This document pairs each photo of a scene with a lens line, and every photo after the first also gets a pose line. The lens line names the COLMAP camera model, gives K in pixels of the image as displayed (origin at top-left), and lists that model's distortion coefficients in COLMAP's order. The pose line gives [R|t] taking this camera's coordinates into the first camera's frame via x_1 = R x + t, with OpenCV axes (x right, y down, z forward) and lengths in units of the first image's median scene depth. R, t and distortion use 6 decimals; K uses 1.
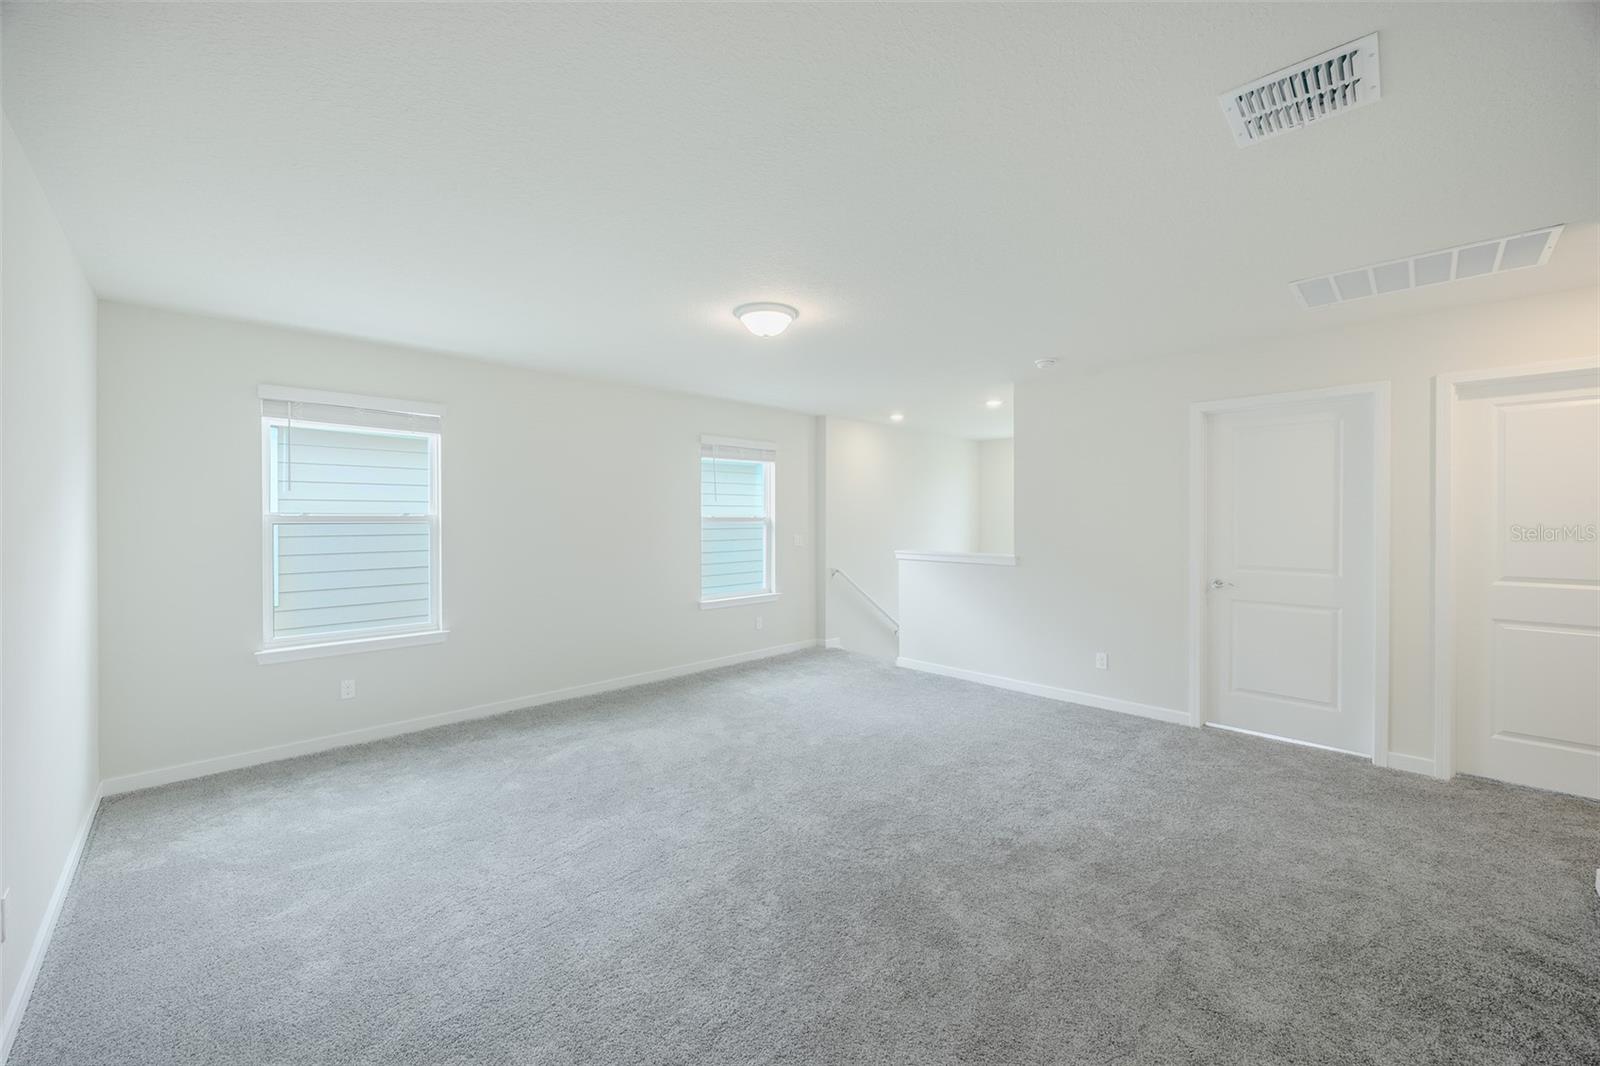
lens RADIAL K [[609.5, 0, 797.5], [0, 609.5, 521.8], [0, 0, 1]] dist [-0.003006, -0.000406]
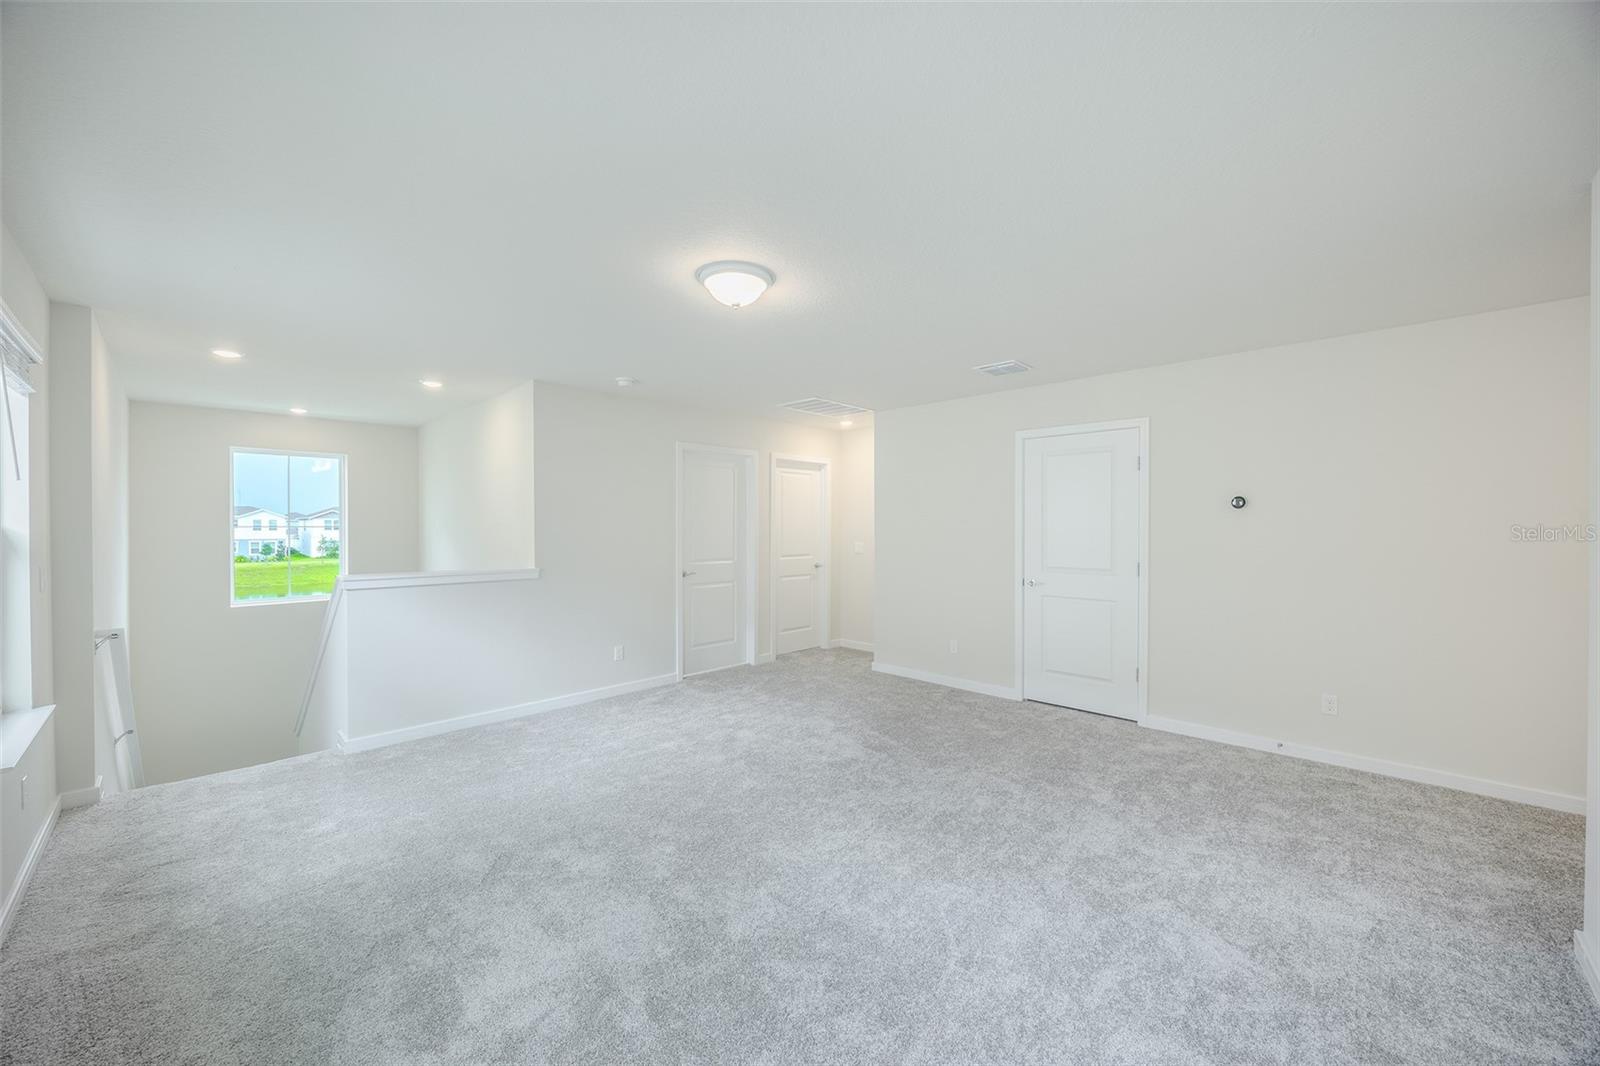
lens RADIAL K [[609.5, 0, 797.5], [0, 609.5, 521.8], [0, 0, 1]] dist [-0.003006, -0.000406]
pose [[-0.023134, 0.005891, 0.999715, -0.678314], [0.007084, 0.999958, -0.005729, -0.006561], [-0.999707, 0.006950, -0.023175, 0.731028]]
